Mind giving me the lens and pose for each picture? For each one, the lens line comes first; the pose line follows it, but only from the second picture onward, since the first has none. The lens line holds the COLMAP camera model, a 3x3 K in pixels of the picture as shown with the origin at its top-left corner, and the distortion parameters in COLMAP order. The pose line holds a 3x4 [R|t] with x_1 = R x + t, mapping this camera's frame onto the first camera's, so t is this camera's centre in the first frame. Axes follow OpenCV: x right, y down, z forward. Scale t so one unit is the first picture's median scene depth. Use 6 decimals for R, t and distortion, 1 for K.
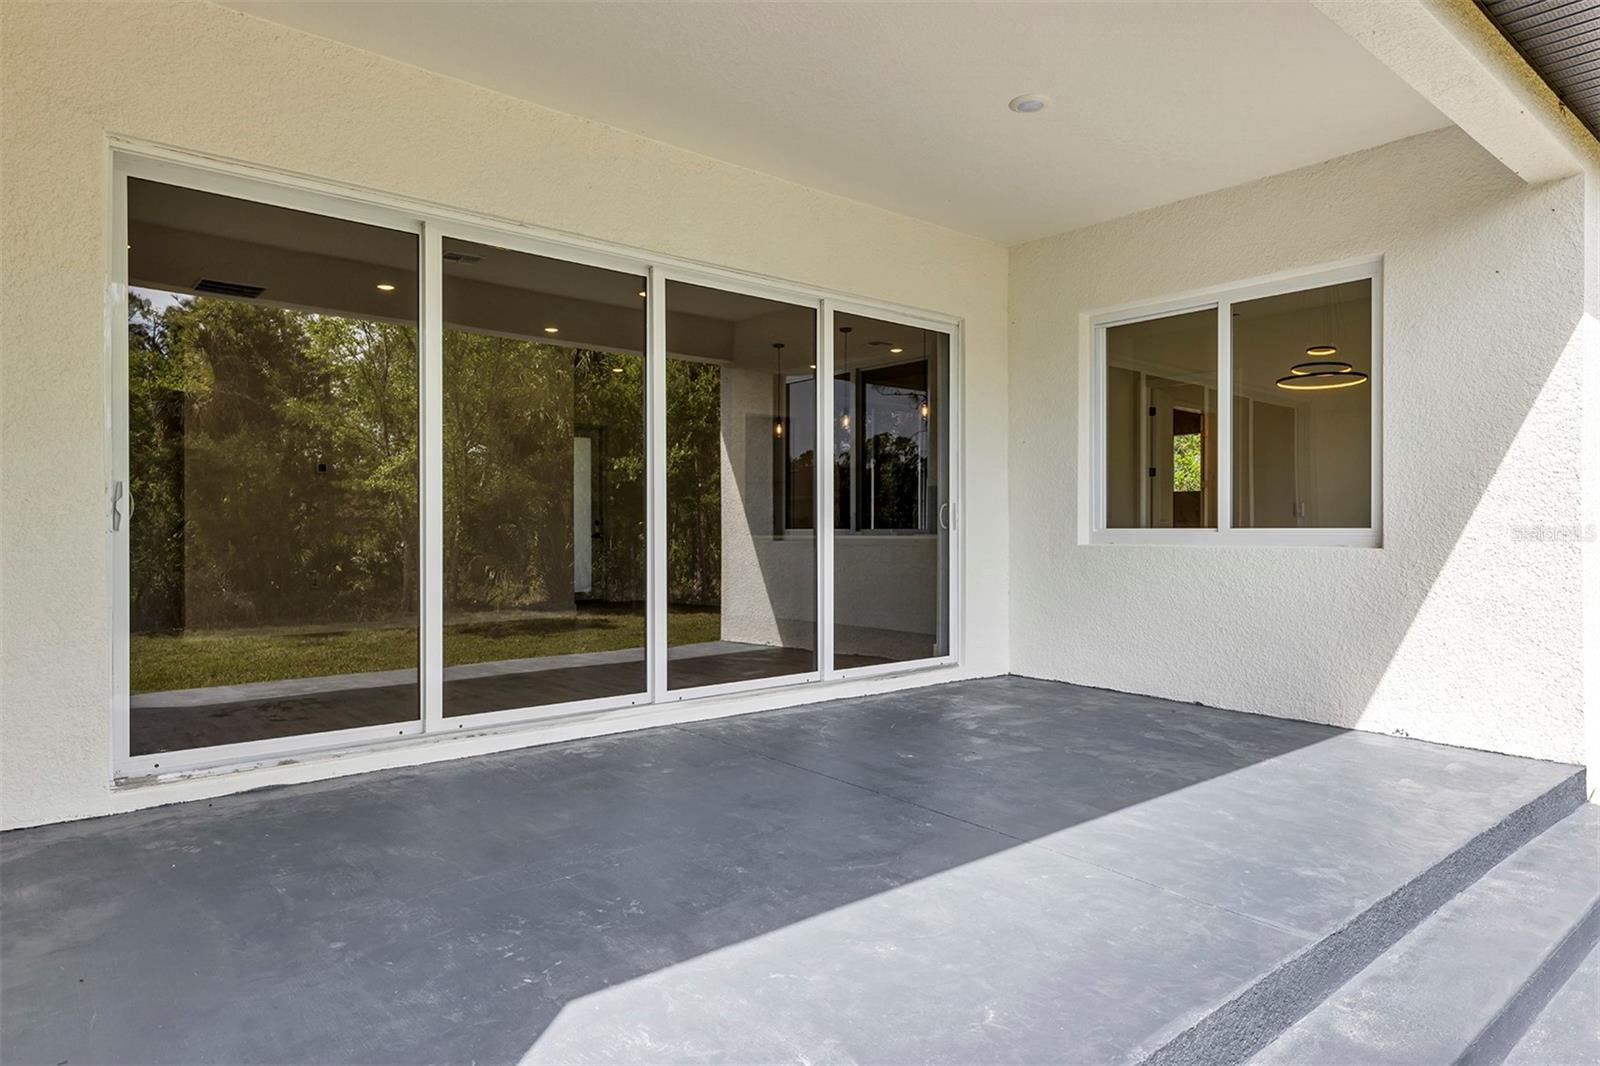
lens RADIAL K [[920.5, 0, 790.4], [0, 920.5, 531.2], [0, 0, 1]] dist [0.012327, 0.002150]
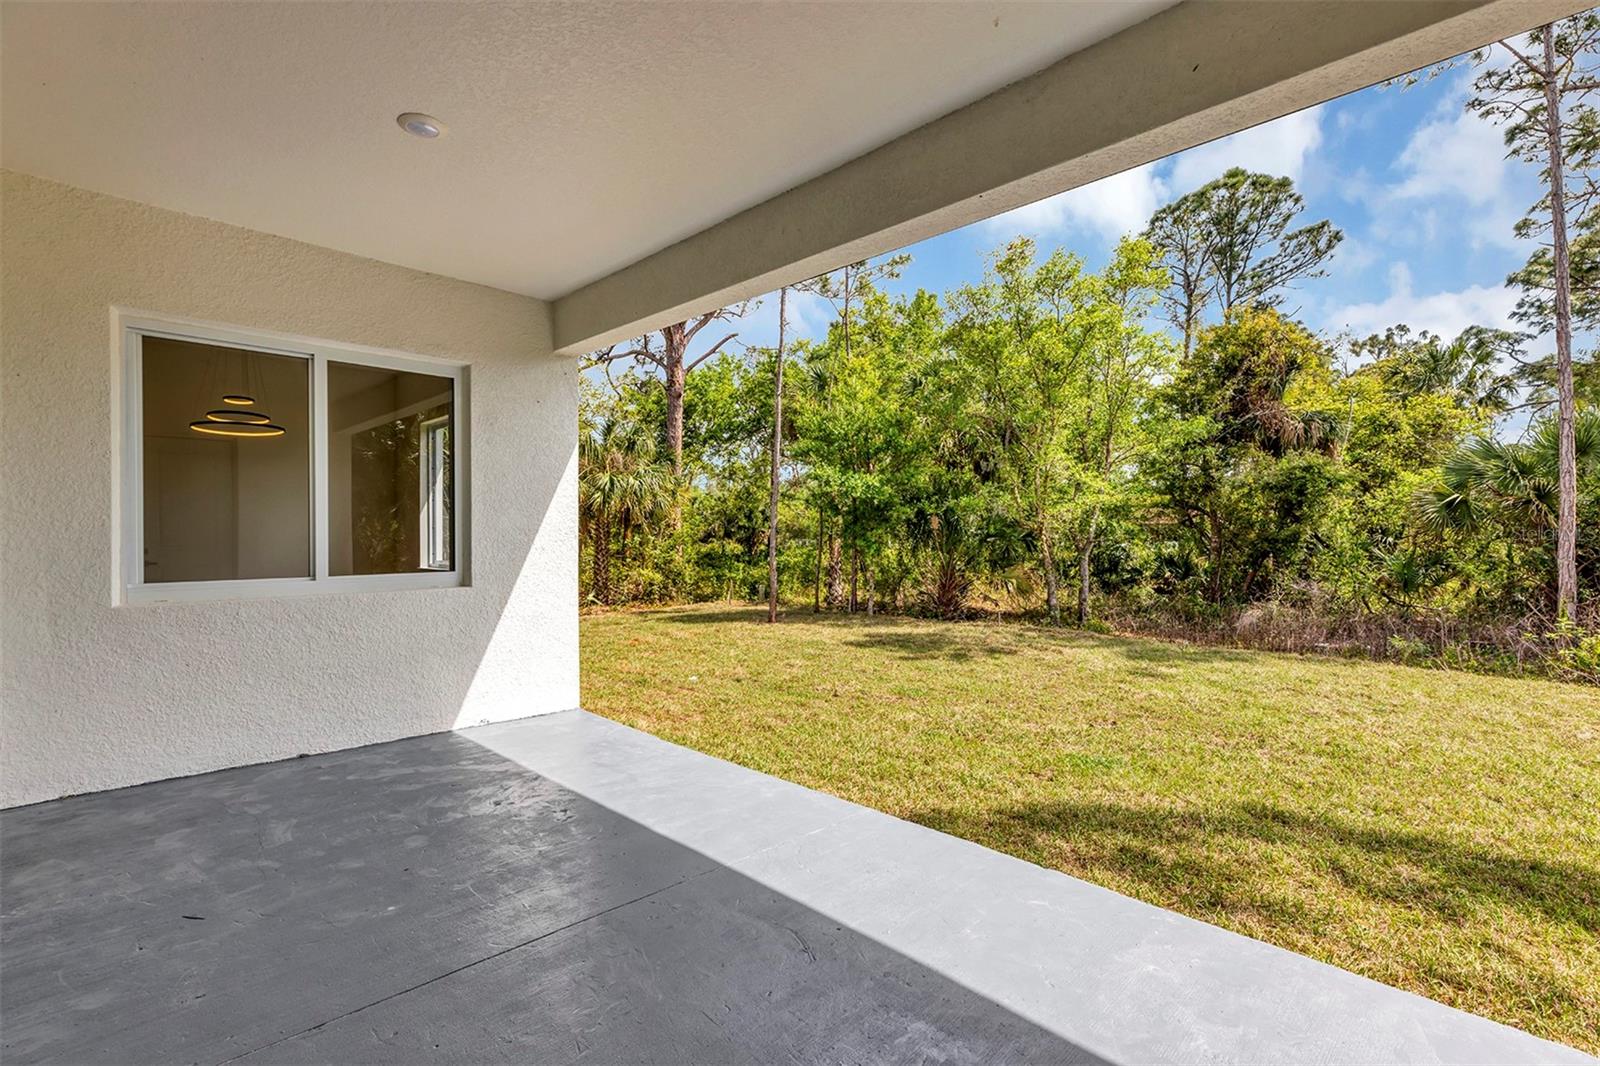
lens RADIAL K [[718.4, 0, 786.1], [0, 718.4, 534.7], [0, 0, 1]] dist [0.001239, 0.002096]
pose [[-0.057649, -0.002132, 0.998335, -0.361018], [0.009556, 0.999951, 0.002688, -0.047261], [-0.998291, 0.009695, -0.057626, 0.534569]]
